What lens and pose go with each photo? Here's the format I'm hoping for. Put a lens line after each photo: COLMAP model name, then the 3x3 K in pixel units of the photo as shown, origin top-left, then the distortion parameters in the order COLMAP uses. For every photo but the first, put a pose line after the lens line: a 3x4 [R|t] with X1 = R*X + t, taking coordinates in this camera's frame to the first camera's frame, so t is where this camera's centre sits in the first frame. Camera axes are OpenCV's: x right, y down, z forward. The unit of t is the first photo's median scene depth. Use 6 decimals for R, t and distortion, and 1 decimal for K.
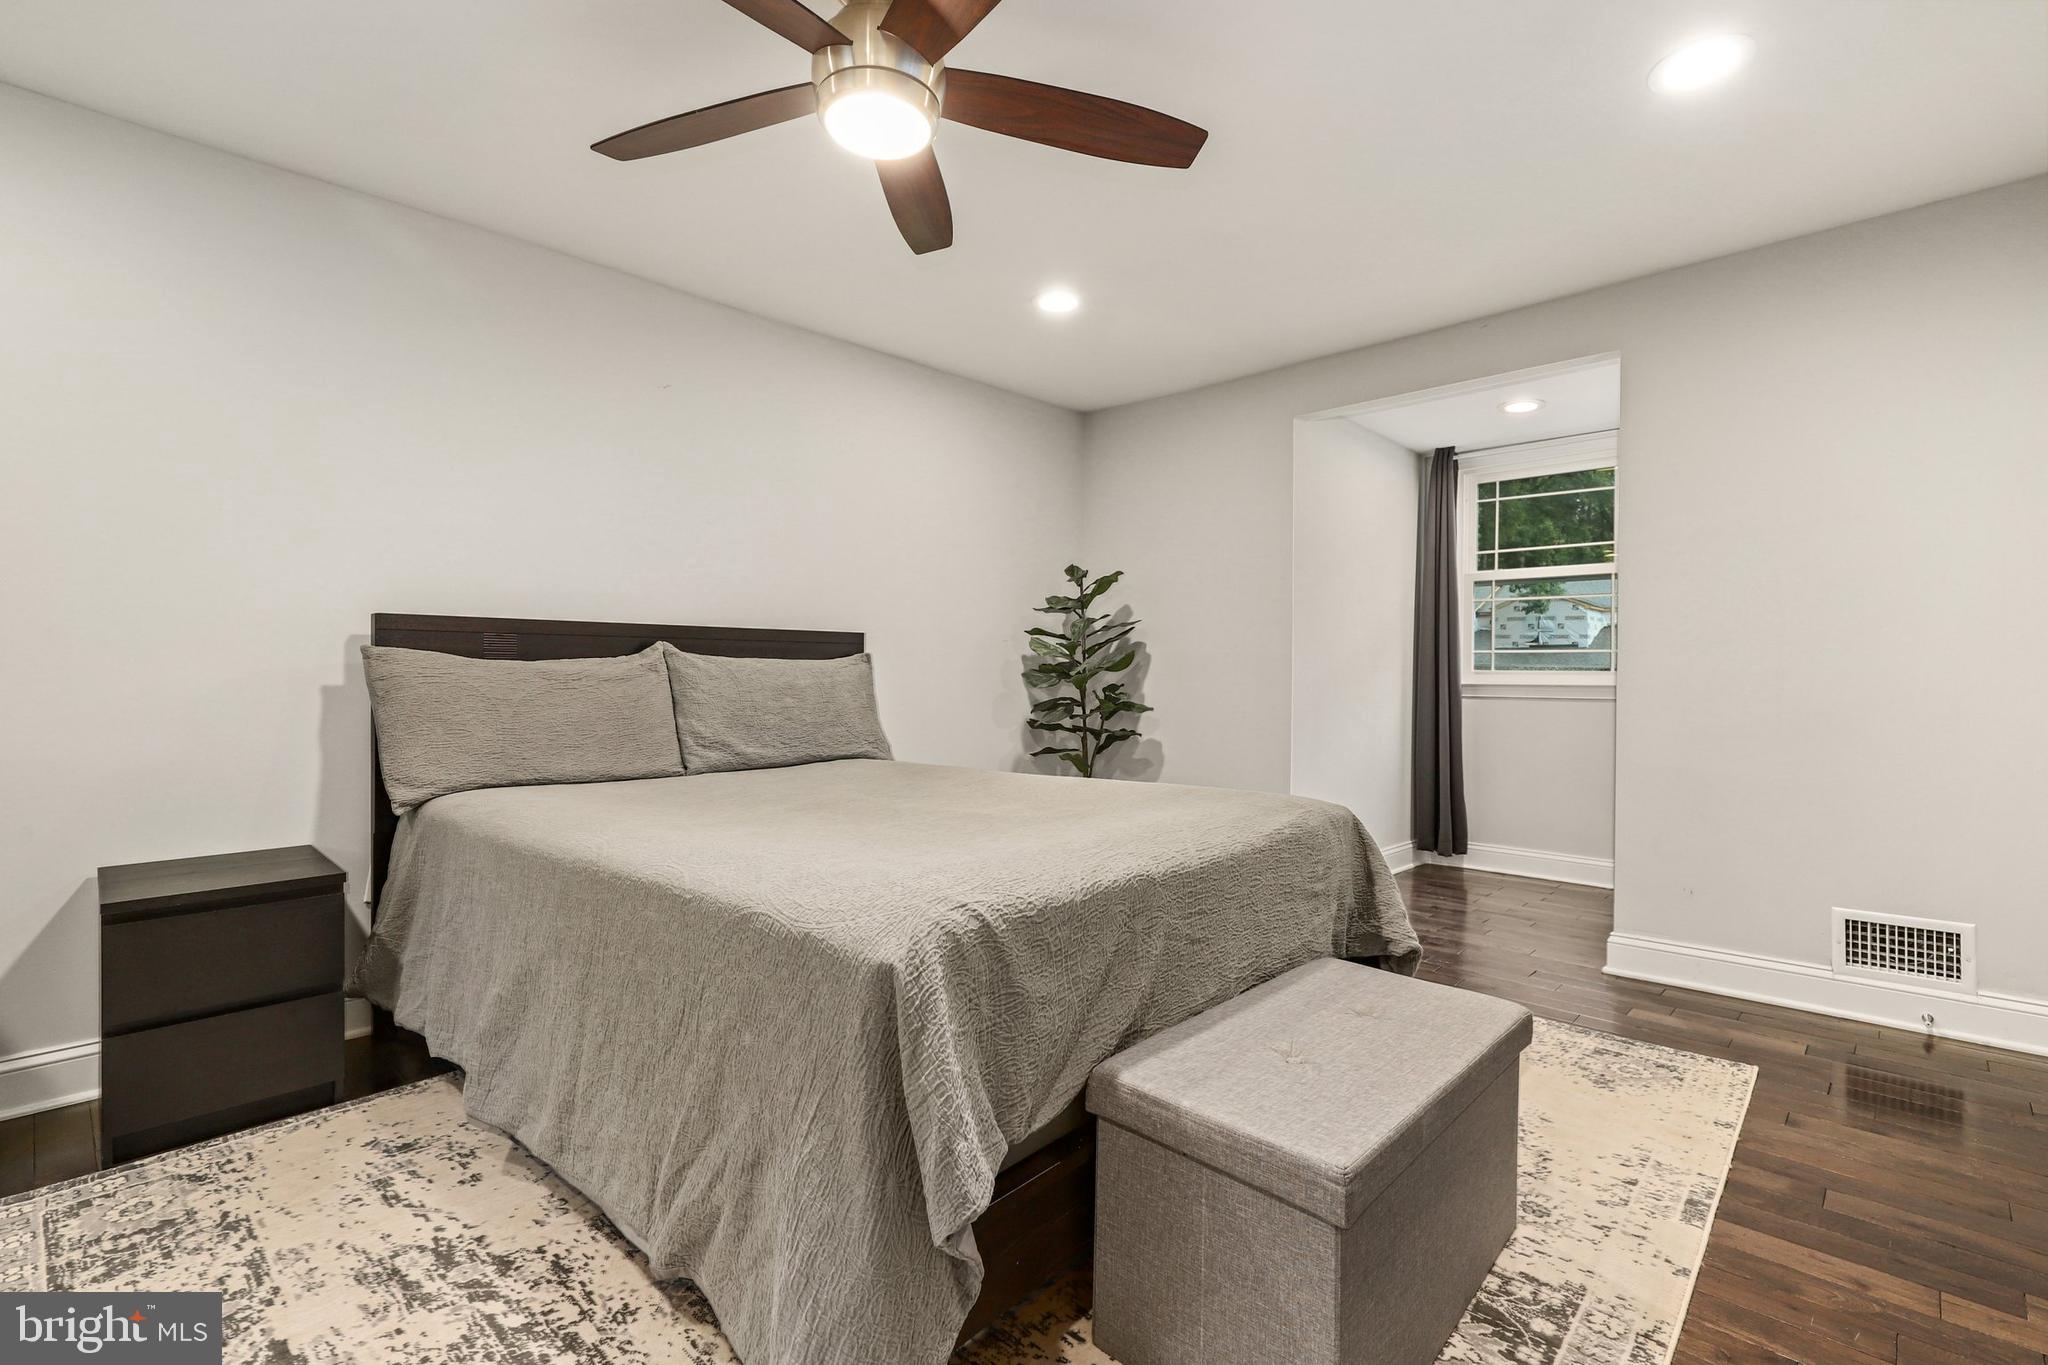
lens RADIAL K [[909.6, 0, 1013.4], [0, 909.6, 682.2], [0, 0, 1]] dist [0.000622, -0.000279]
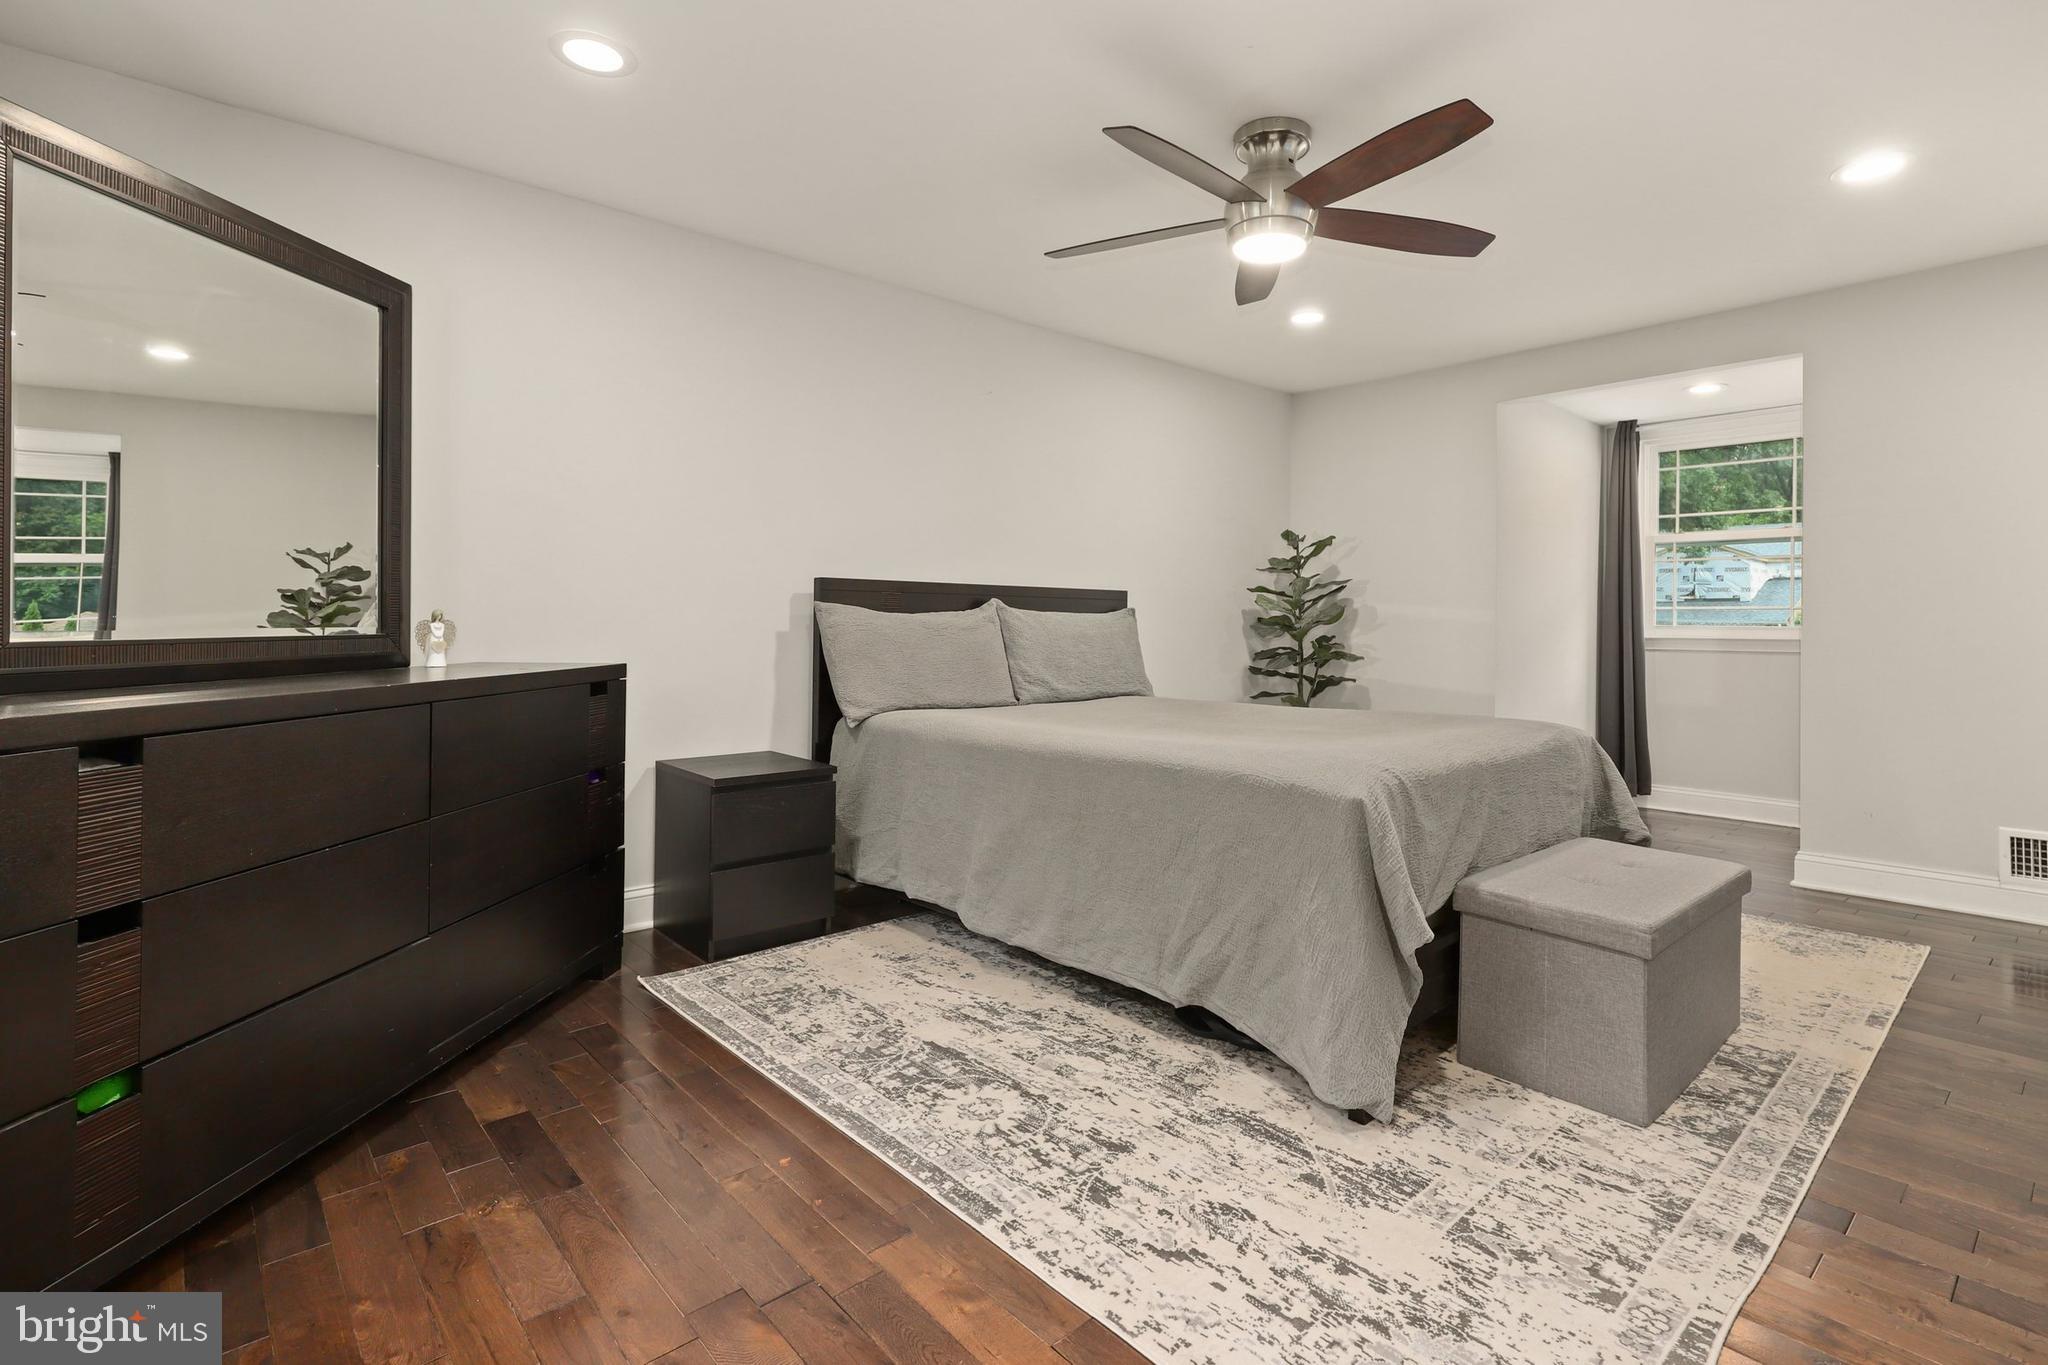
lens RADIAL K [[965.4, 0, 1025.2], [0, 965.4, 618.2], [0, 0, 1]] dist [-0.000824, 0.000392]
pose [[0.996893, 0.004787, -0.078620, -0.265816], [-0.006185, 0.999827, -0.017544, 0.005848], [0.078522, 0.017976, 0.996750, -0.356748]]
